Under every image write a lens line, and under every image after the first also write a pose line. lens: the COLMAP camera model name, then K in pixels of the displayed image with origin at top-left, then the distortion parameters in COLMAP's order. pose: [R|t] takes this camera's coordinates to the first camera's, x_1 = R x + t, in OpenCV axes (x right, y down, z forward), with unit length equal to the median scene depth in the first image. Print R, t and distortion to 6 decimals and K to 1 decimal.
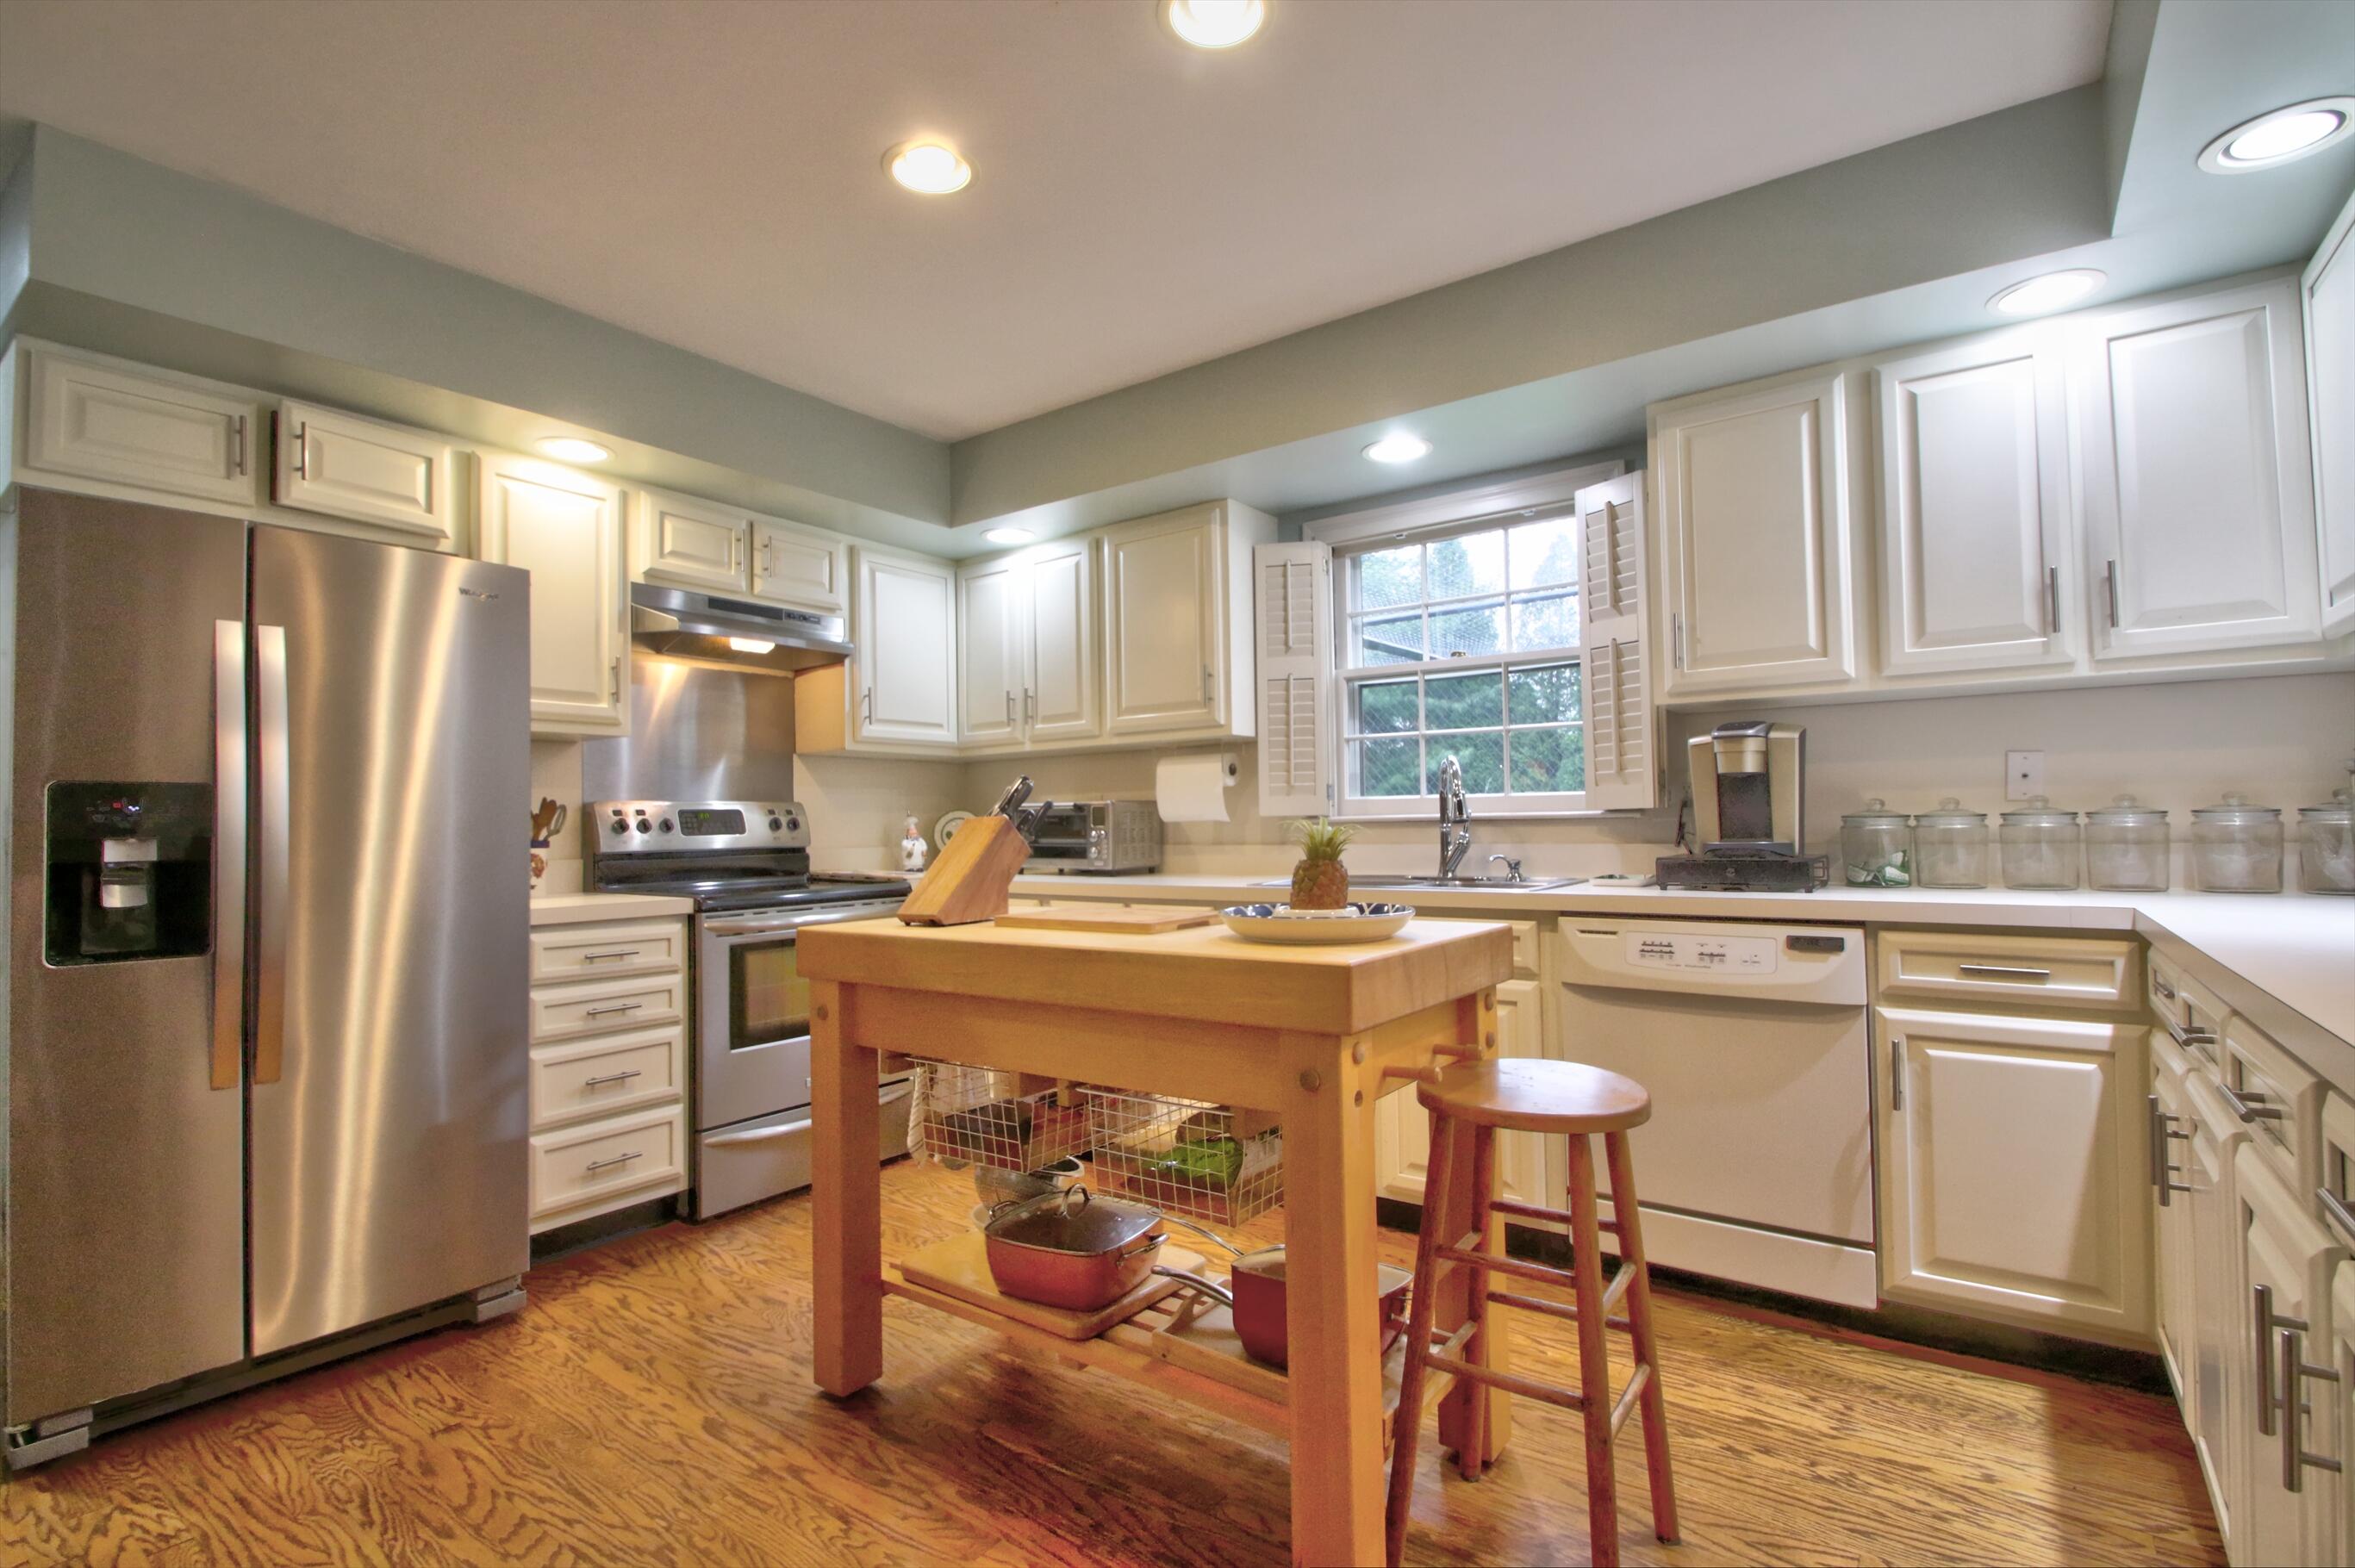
lens RADIAL K [[1084.1, 0, 1173.8], [0, 1084.1, 787.7], [0, 0, 1]] dist [0.013189, -0.017367]
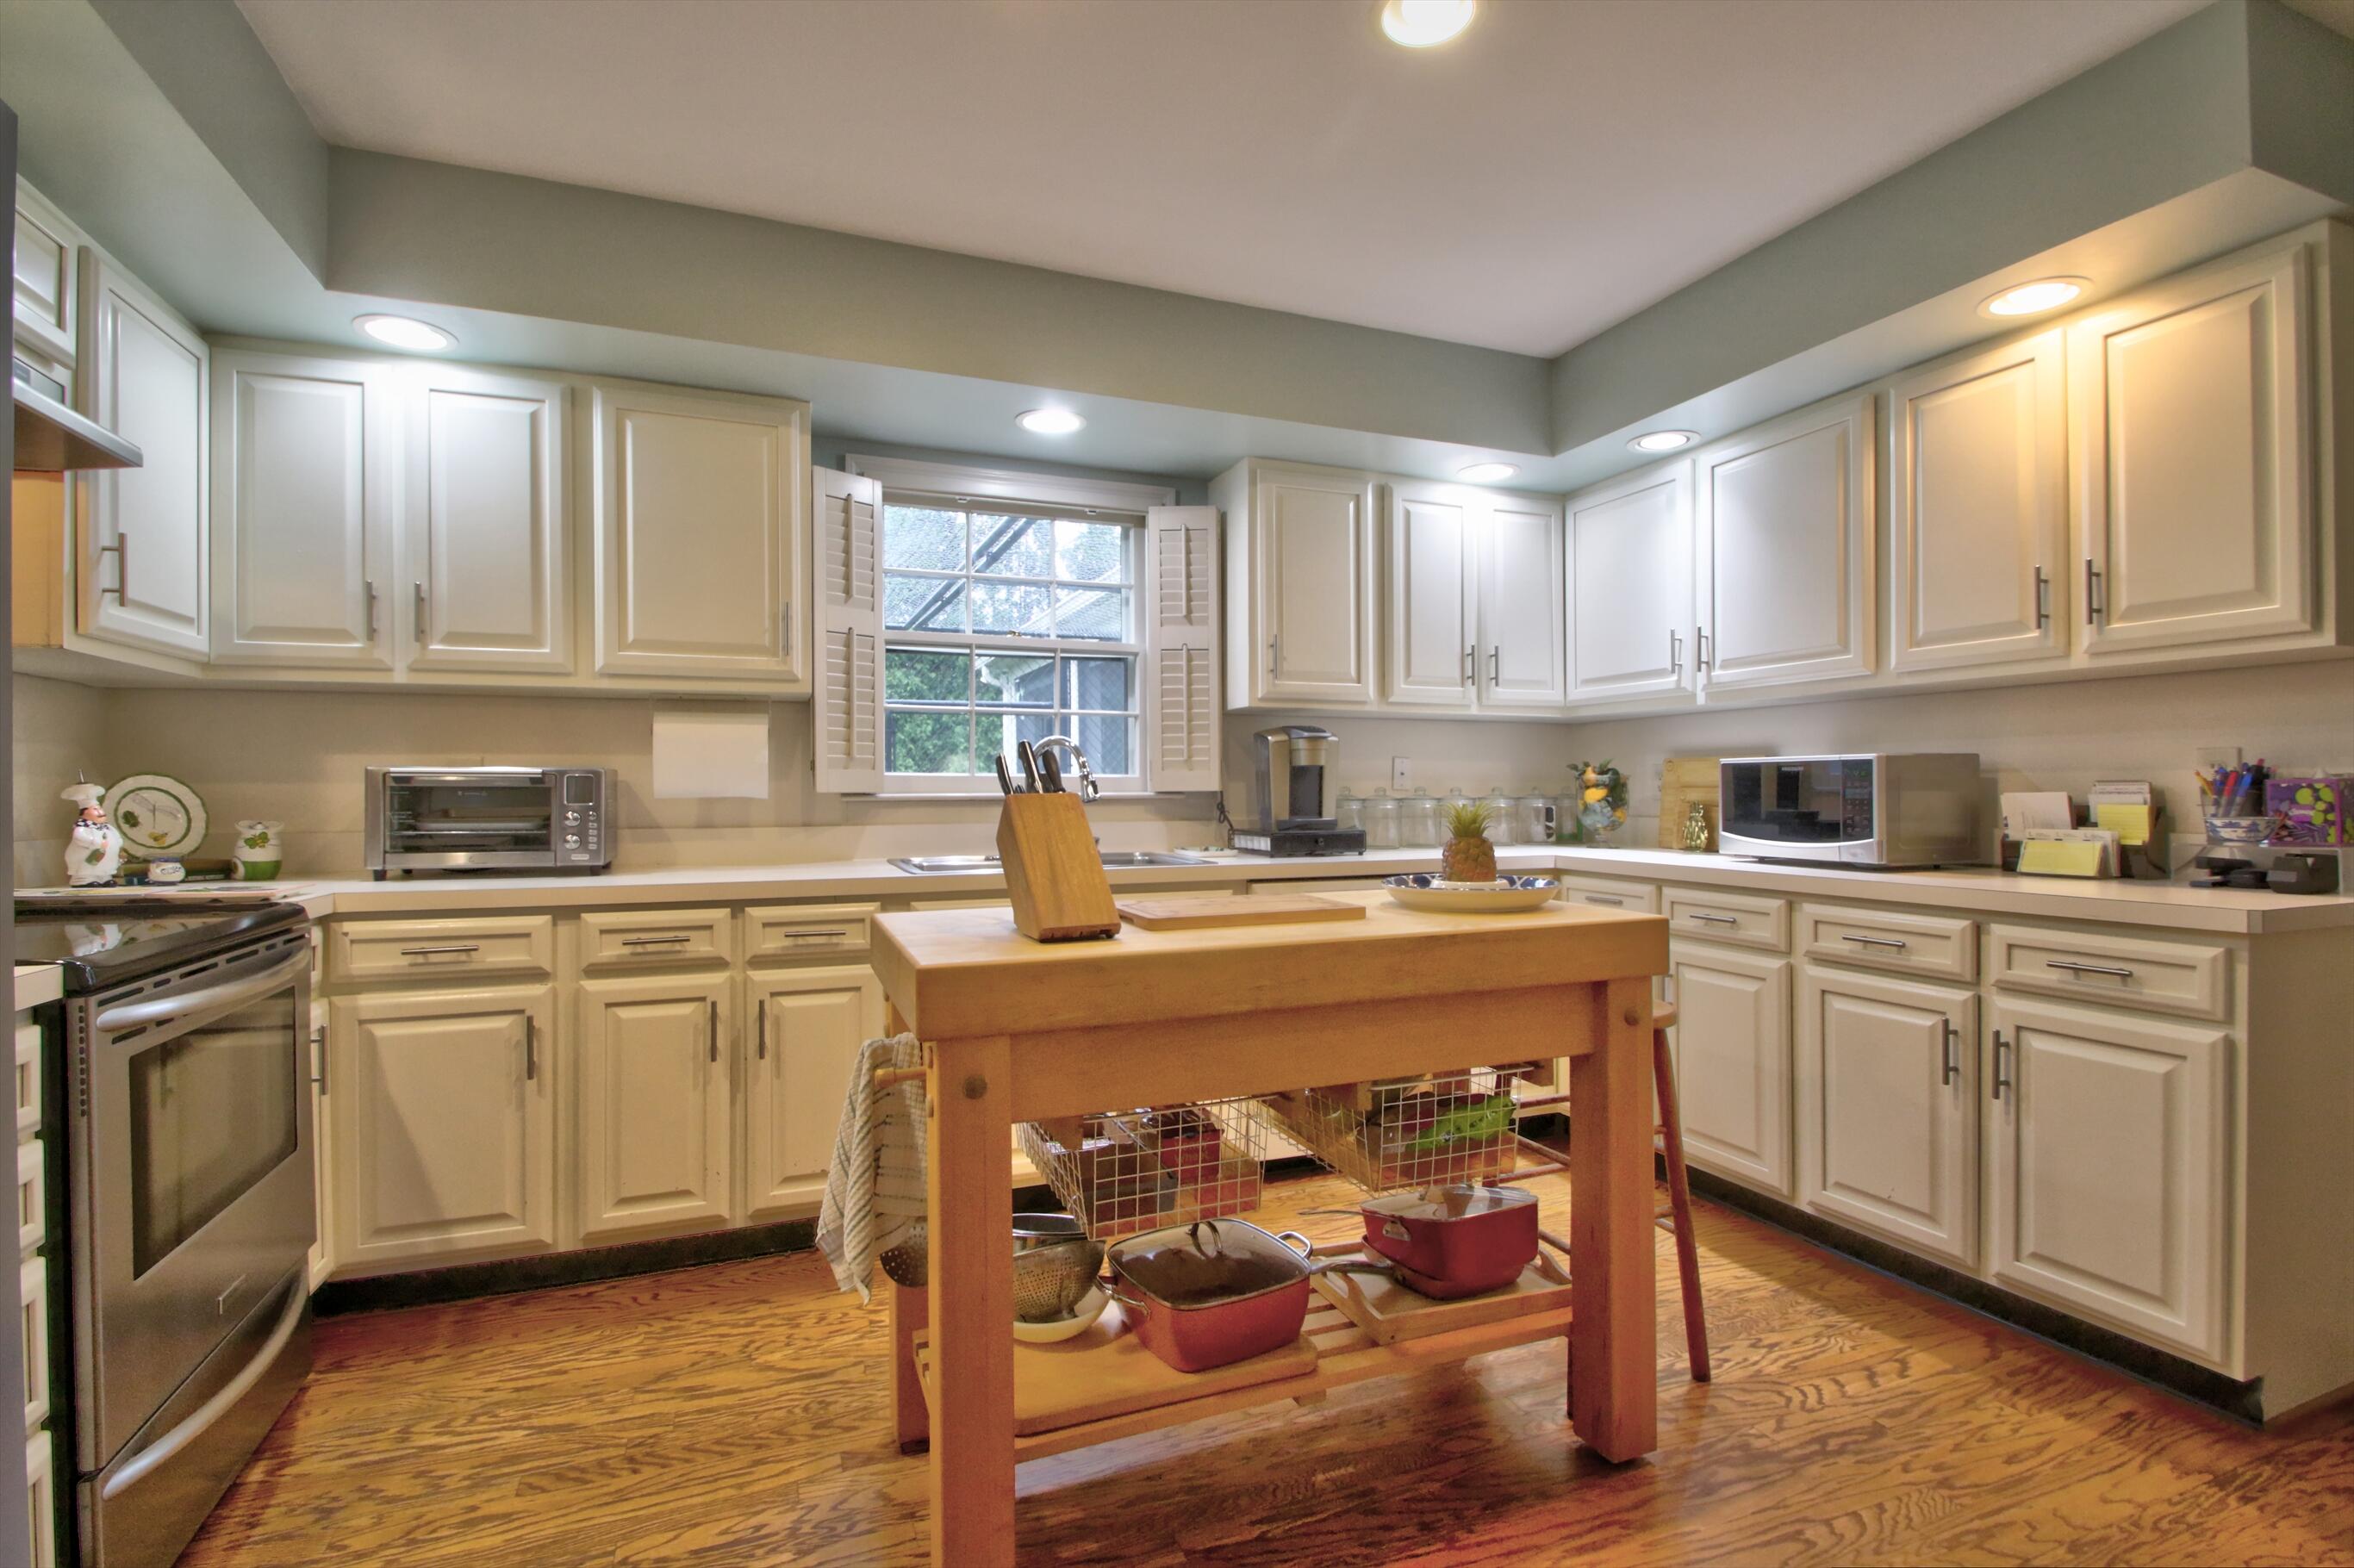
lens RADIAL K [[1083.7, 0, 1173.3], [0, 1083.7, 787.7], [0, 0, 1]] dist [0.013189, -0.017367]
pose [[0.534518, 0.017600, 0.844974, -0.530881], [-0.032072, 0.999485, -0.000531, 0.015297], [-0.844549, -0.026816, 0.534807, 0.358406]]
